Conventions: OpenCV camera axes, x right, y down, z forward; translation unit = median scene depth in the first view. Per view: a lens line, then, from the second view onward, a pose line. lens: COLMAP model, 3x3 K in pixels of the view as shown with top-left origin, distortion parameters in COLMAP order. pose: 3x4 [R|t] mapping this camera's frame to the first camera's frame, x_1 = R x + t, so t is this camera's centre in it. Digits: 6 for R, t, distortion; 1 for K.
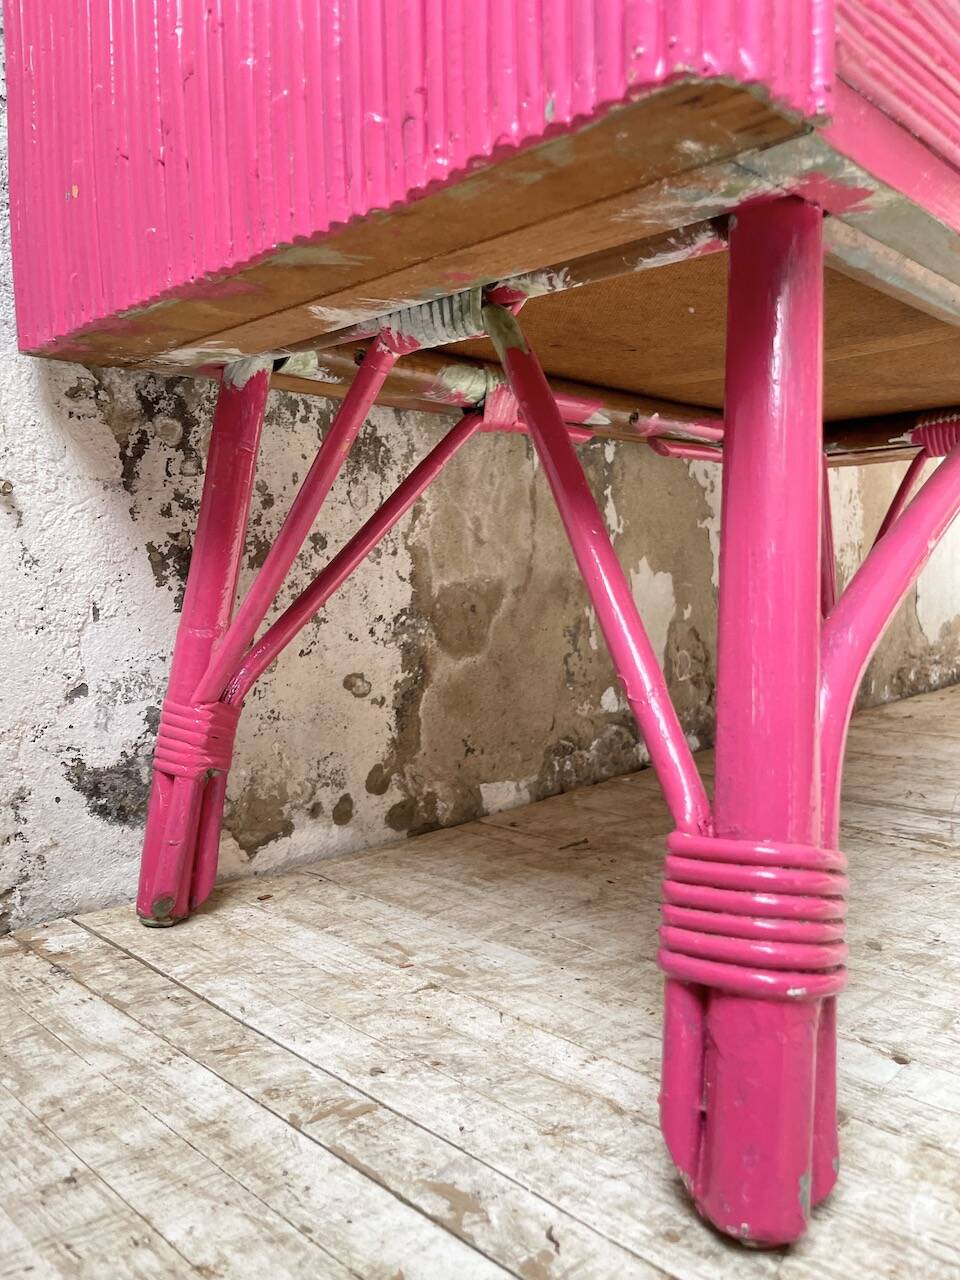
lens RADIAL K [[979.2, 0, 492.1], [0, 979.2, 643.4], [0, 0, 1]] dist [0.087182, -0.128834]
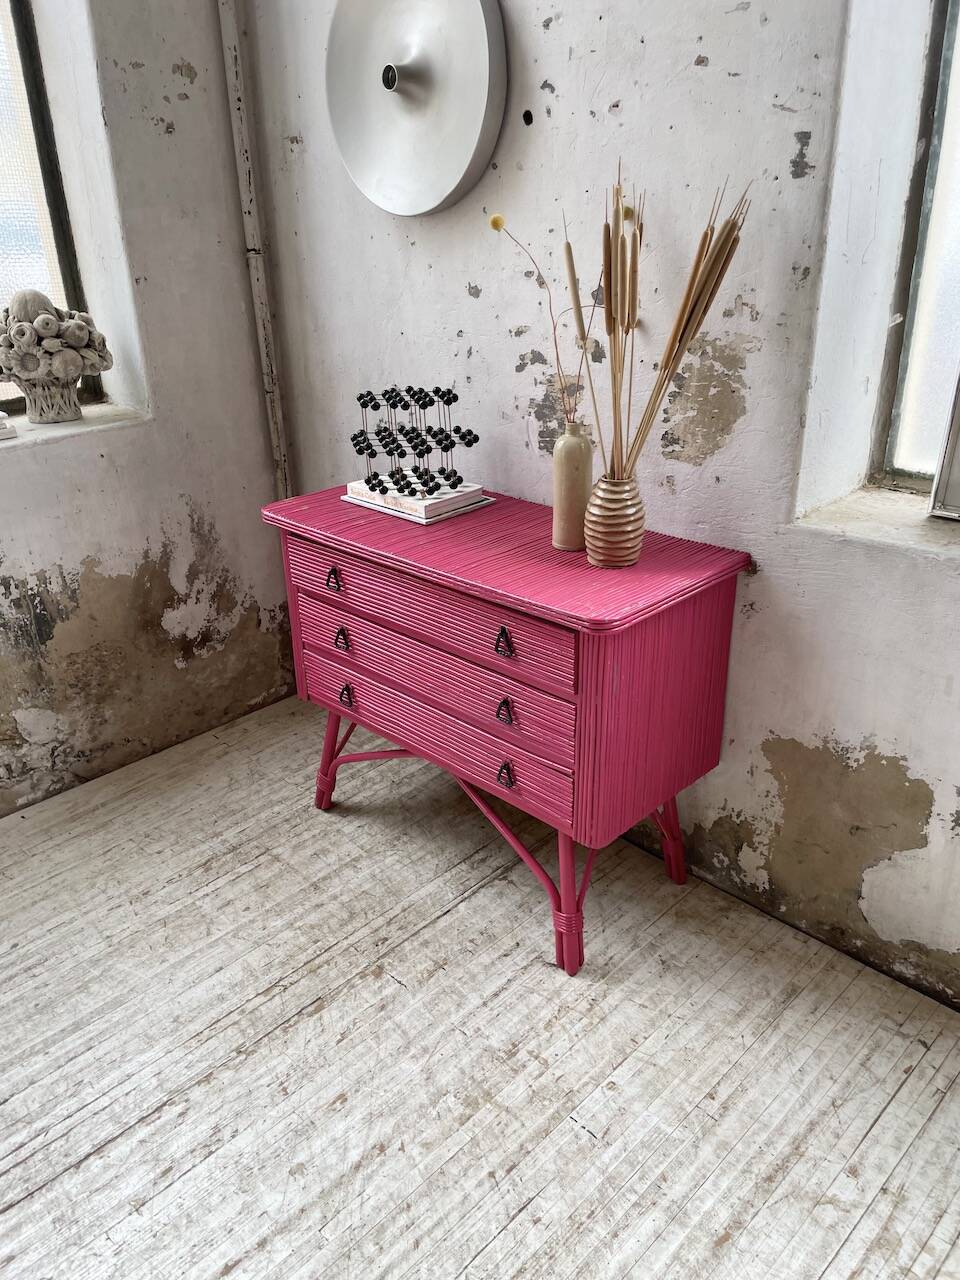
lens RADIAL K [[978.5, 0, 476.5], [0, 978.5, 647.5], [0, 0, 1]] dist [0.082446, -0.121127]
pose [[-0.014708, 0.439830, -0.897960, 3.270079], [-0.050317, 0.896594, 0.439985, -2.001612], [0.998625, 0.051654, 0.008944, 0.983125]]
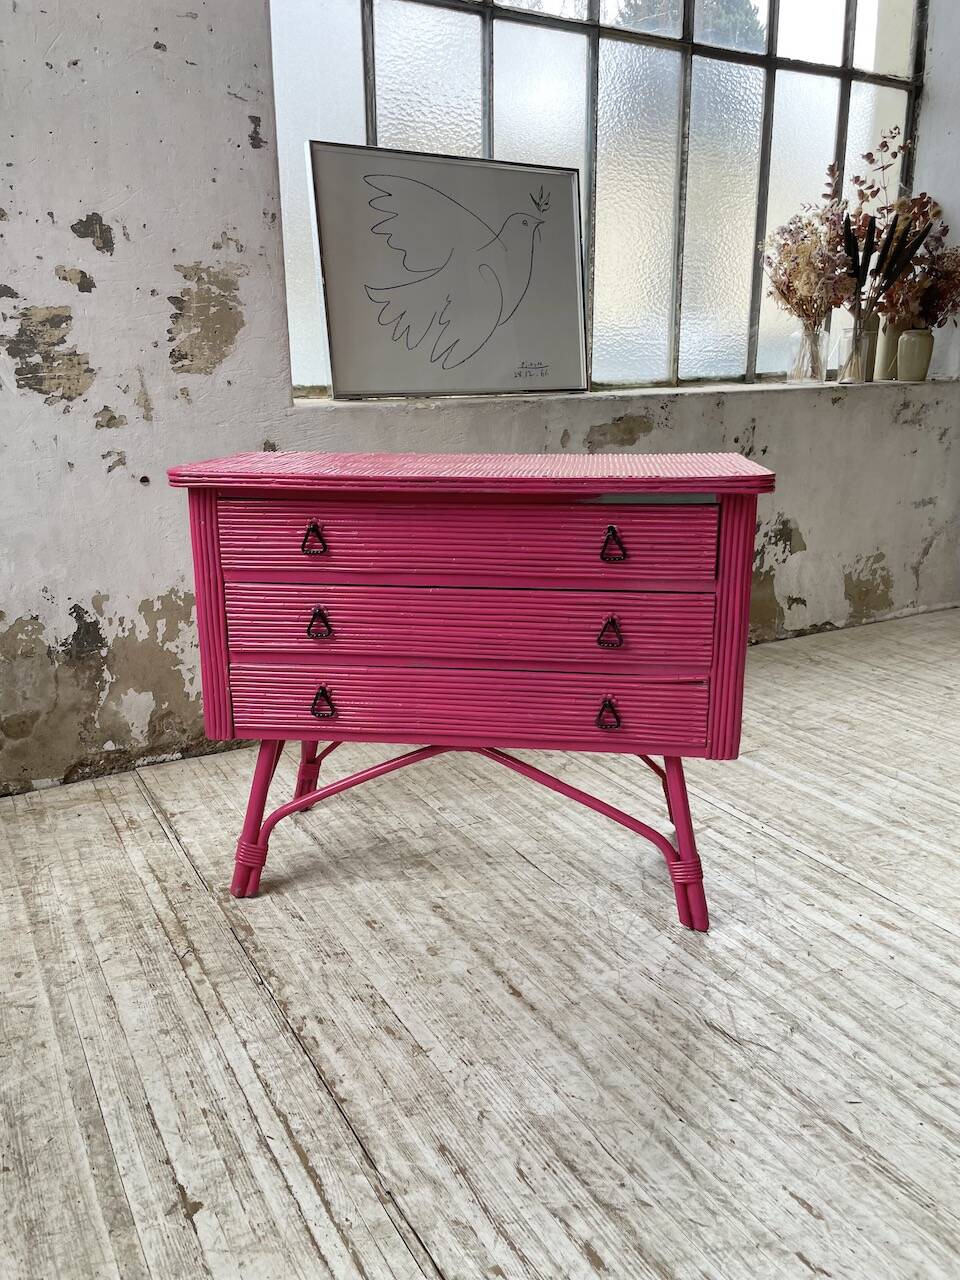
lens RADIAL K [[973.8, 0, 487.2], [0, 973.8, 633.6], [0, 0, 1]] dist [0.080822, -0.119042]
pose [[0.963663, 0.088989, -0.251861, 2.352793], [-0.038659, 0.979412, 0.198137, -1.078159], [0.264308, -0.181201, 0.947263, -1.559147]]
